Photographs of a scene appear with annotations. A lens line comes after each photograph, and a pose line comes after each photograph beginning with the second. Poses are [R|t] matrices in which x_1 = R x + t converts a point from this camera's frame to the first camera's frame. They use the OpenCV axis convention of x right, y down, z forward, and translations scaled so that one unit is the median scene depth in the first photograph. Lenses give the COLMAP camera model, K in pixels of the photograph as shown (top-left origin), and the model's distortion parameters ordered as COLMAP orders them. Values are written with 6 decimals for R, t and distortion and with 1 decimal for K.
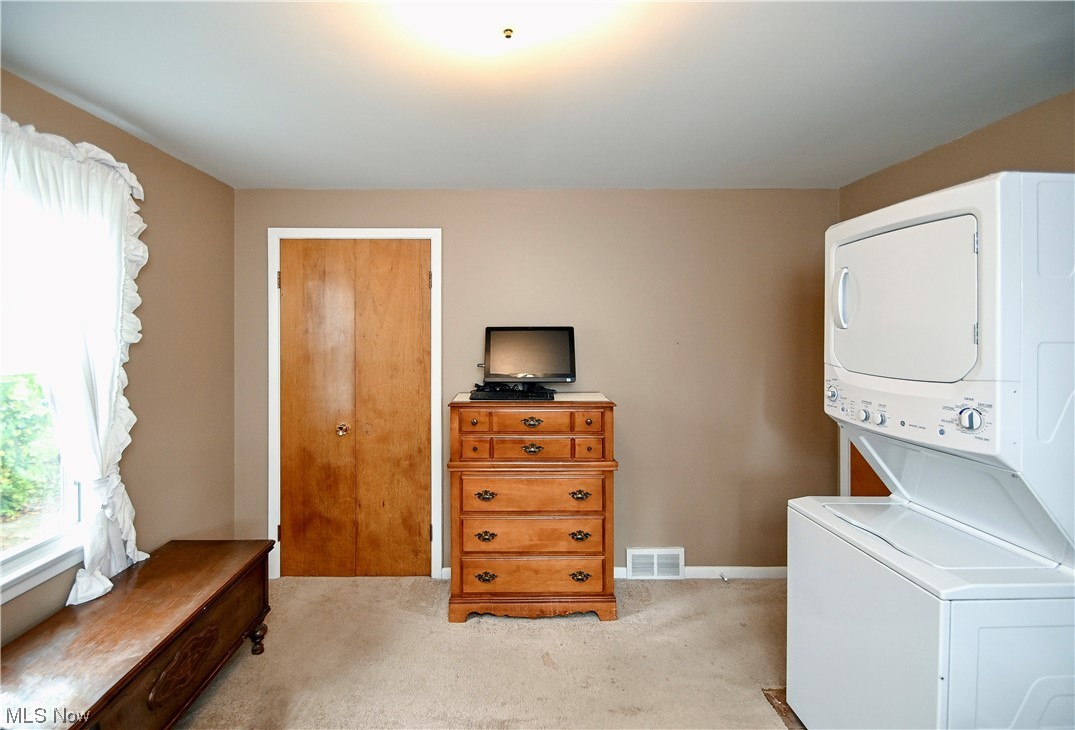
lens RADIAL K [[479.6, 0, 535.3], [0, 479.6, 324.4], [0, 0, 1]] dist [0.001900, 0.000021]
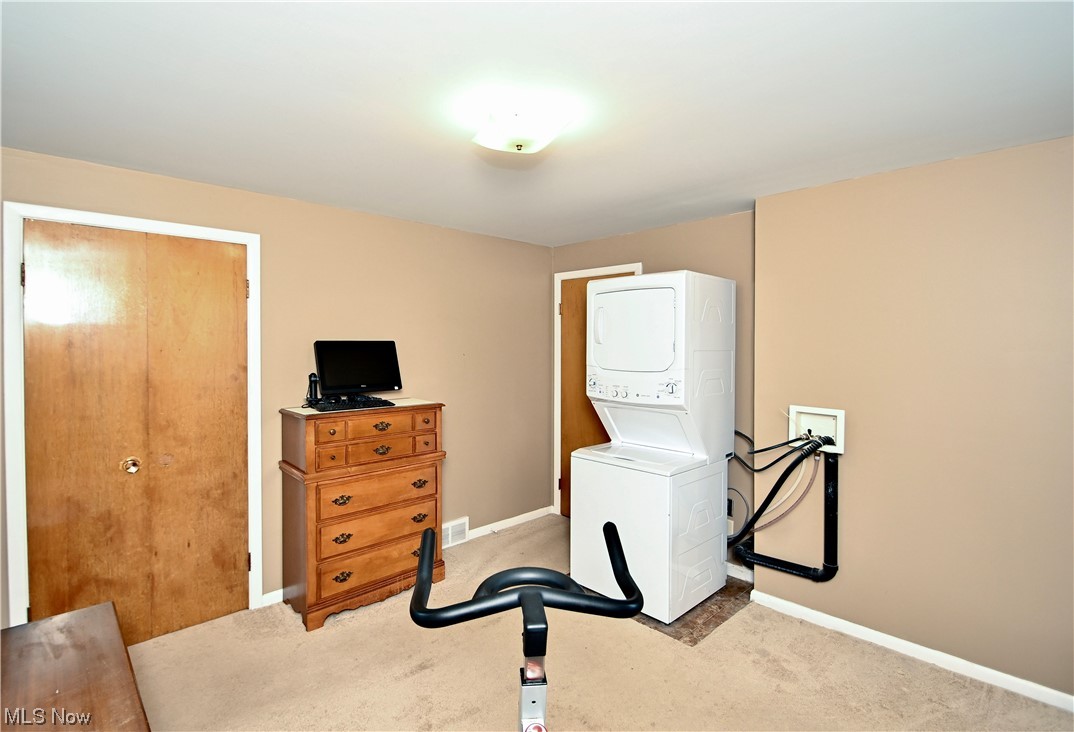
lens RADIAL K [[492.9, 0, 534.3], [0, 492.9, 339.1], [0, 0, 1]] dist [0.017943, -0.017956]
pose [[0.737698, 0.007576, 0.675088, -0.503788], [-0.011917, 0.999927, 0.001802, -0.005445], [-0.675025, -0.009374, 0.737735, -0.082076]]
